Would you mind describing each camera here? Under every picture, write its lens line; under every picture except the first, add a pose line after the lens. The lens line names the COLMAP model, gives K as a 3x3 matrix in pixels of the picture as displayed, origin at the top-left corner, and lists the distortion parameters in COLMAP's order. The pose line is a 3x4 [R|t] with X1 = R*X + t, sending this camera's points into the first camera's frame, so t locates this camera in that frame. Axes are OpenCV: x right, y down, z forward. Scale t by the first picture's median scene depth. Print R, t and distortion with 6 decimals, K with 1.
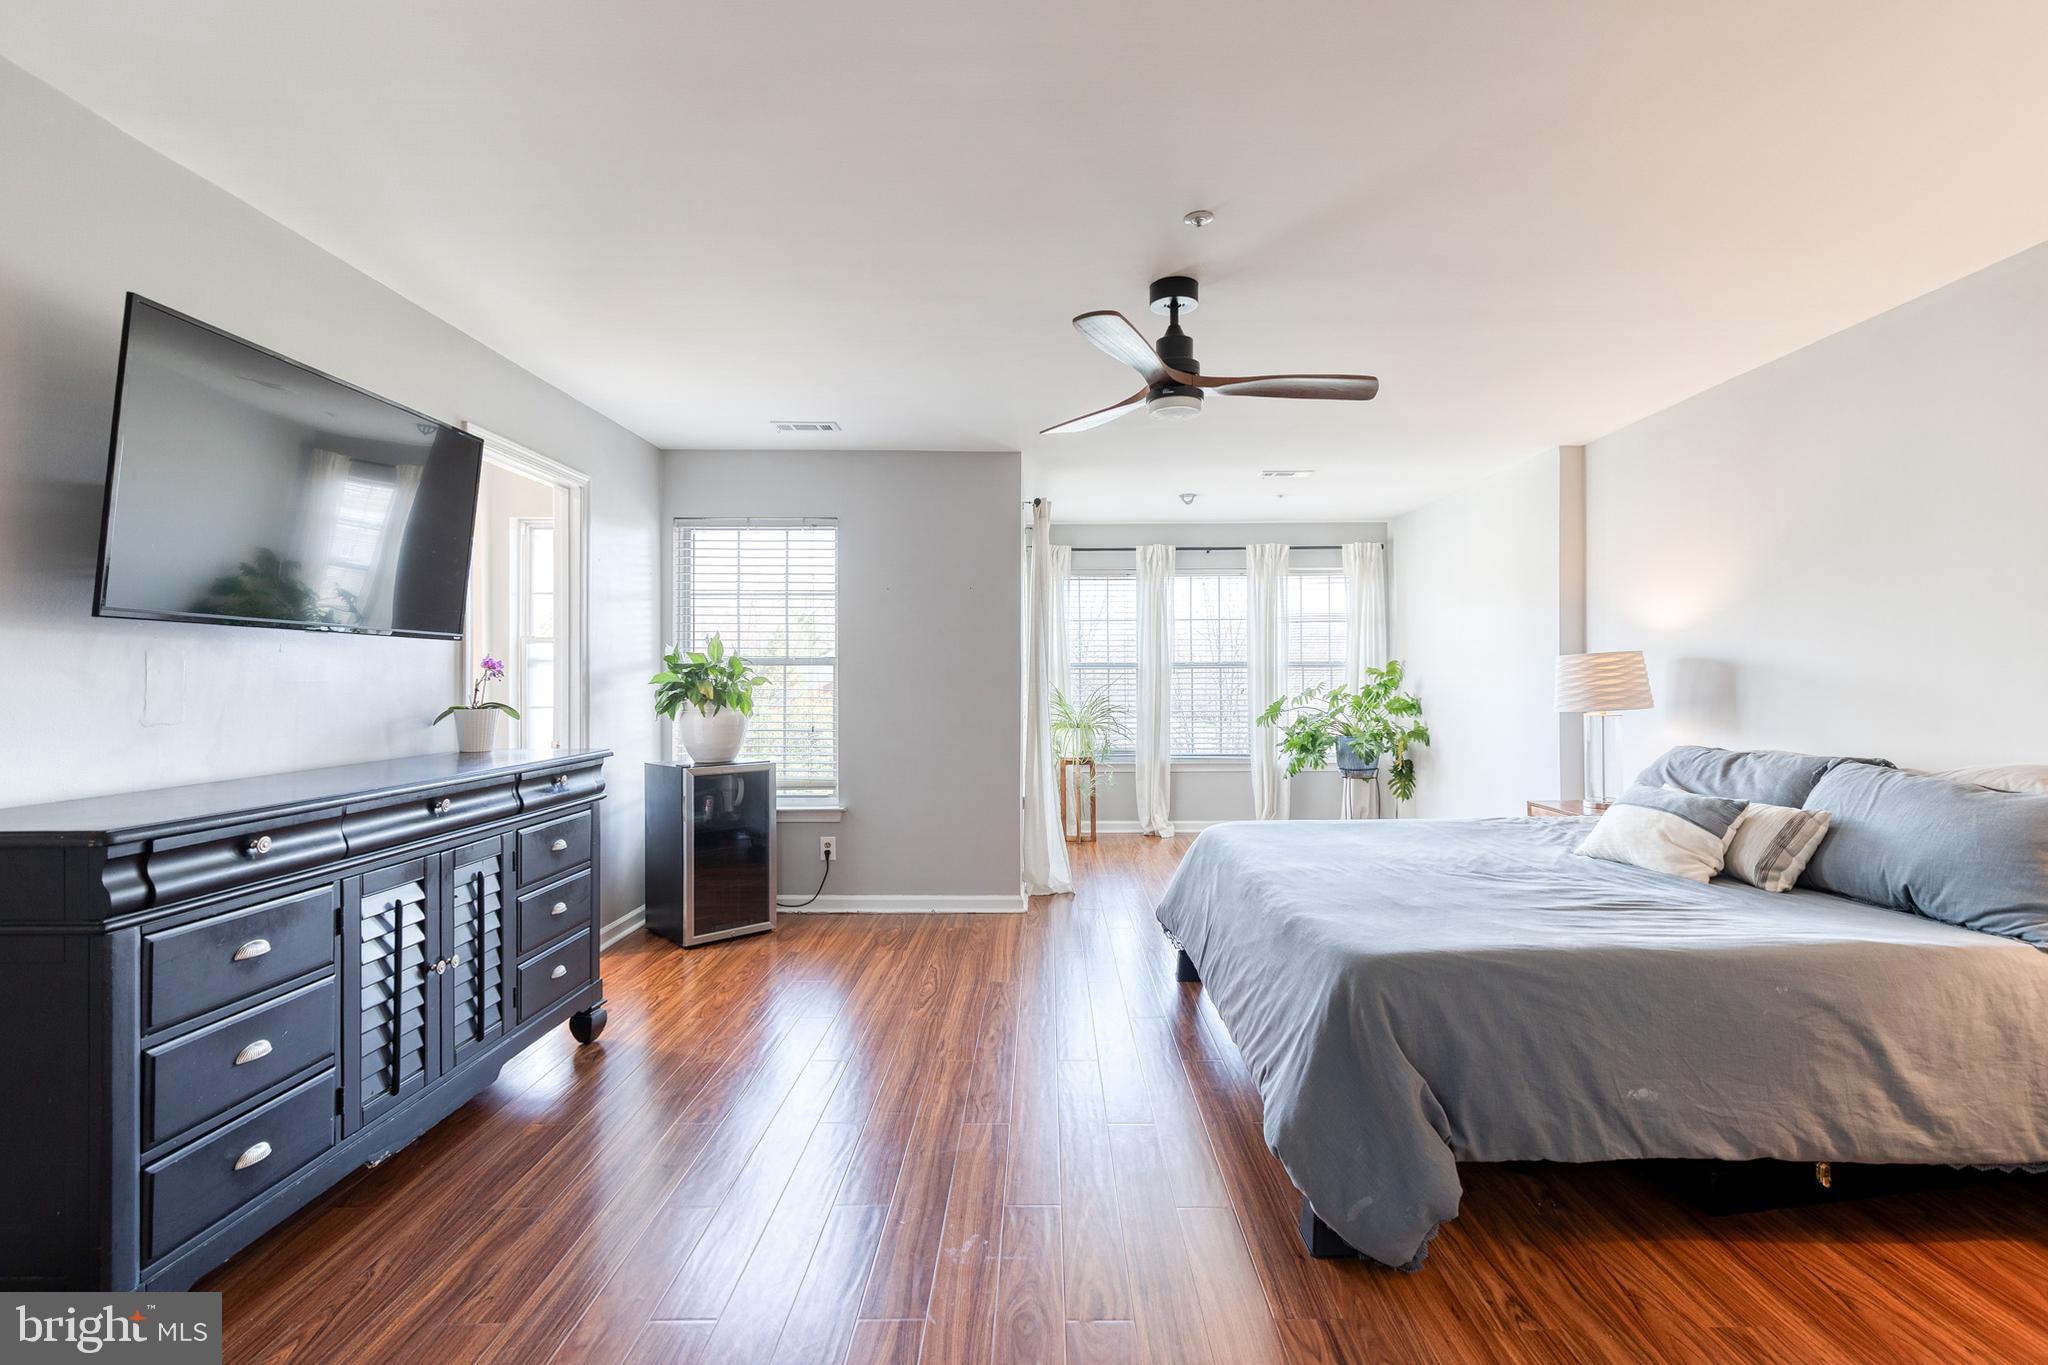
lens RADIAL K [[930.9, 0, 1056.6], [0, 930.9, 679.4], [0, 0, 1]] dist [0.011673, -0.000806]
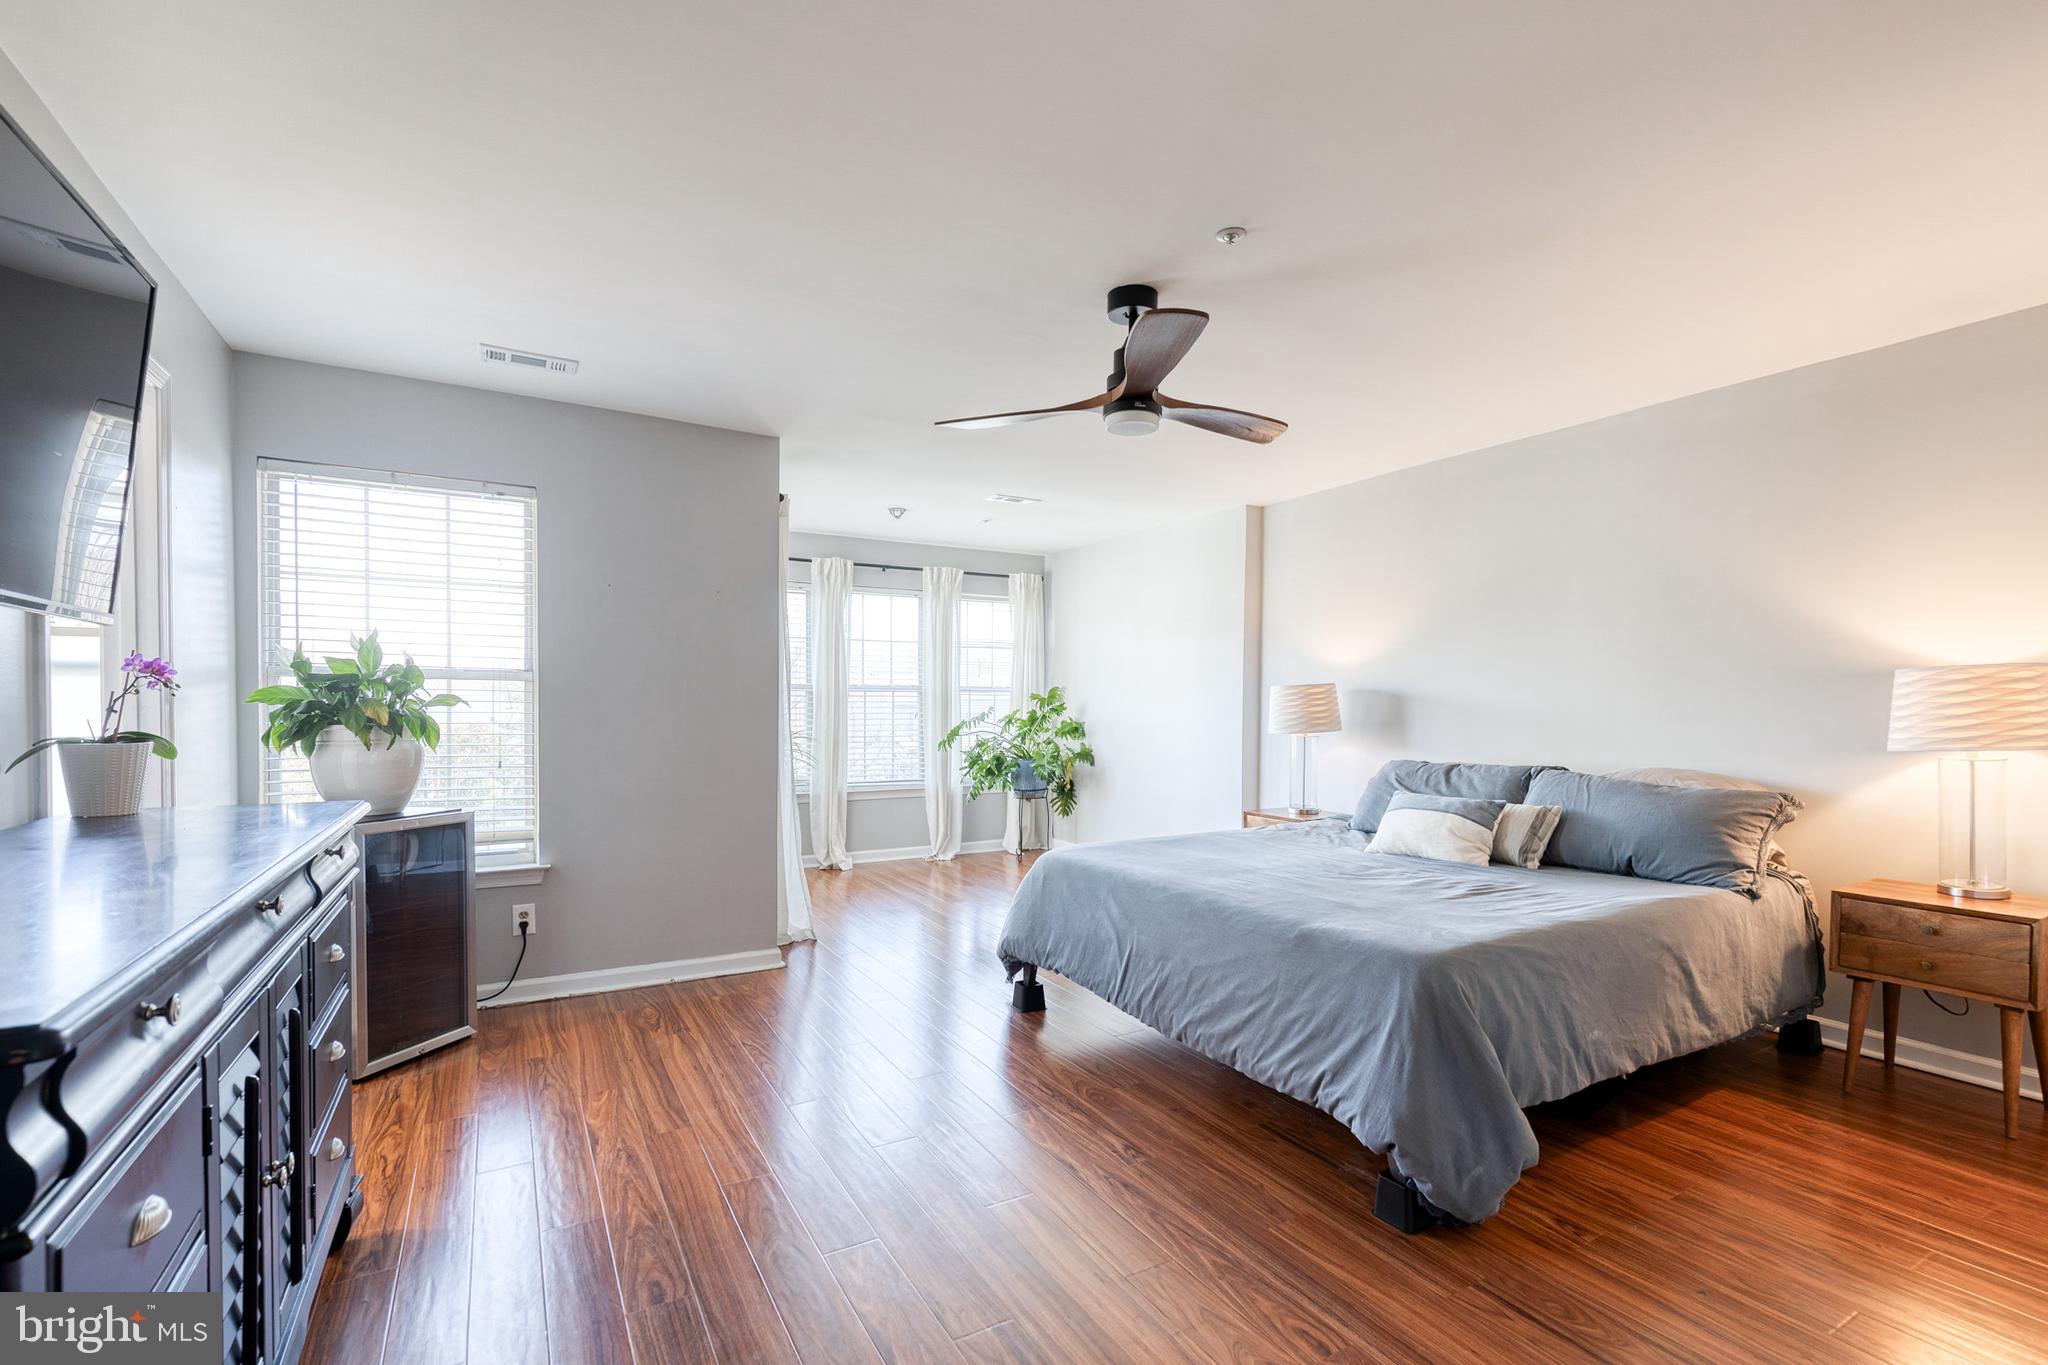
lens RADIAL K [[930.9, 0, 1057.6], [0, 930.9, 729.9], [0, 0, 1]] dist [0.011673, -0.000806]
pose [[0.860718, -0.005545, 0.509052, -0.287712], [-0.008983, 0.999620, 0.026078, 0.001842], [-0.509003, -0.027019, 0.860340, 0.131125]]
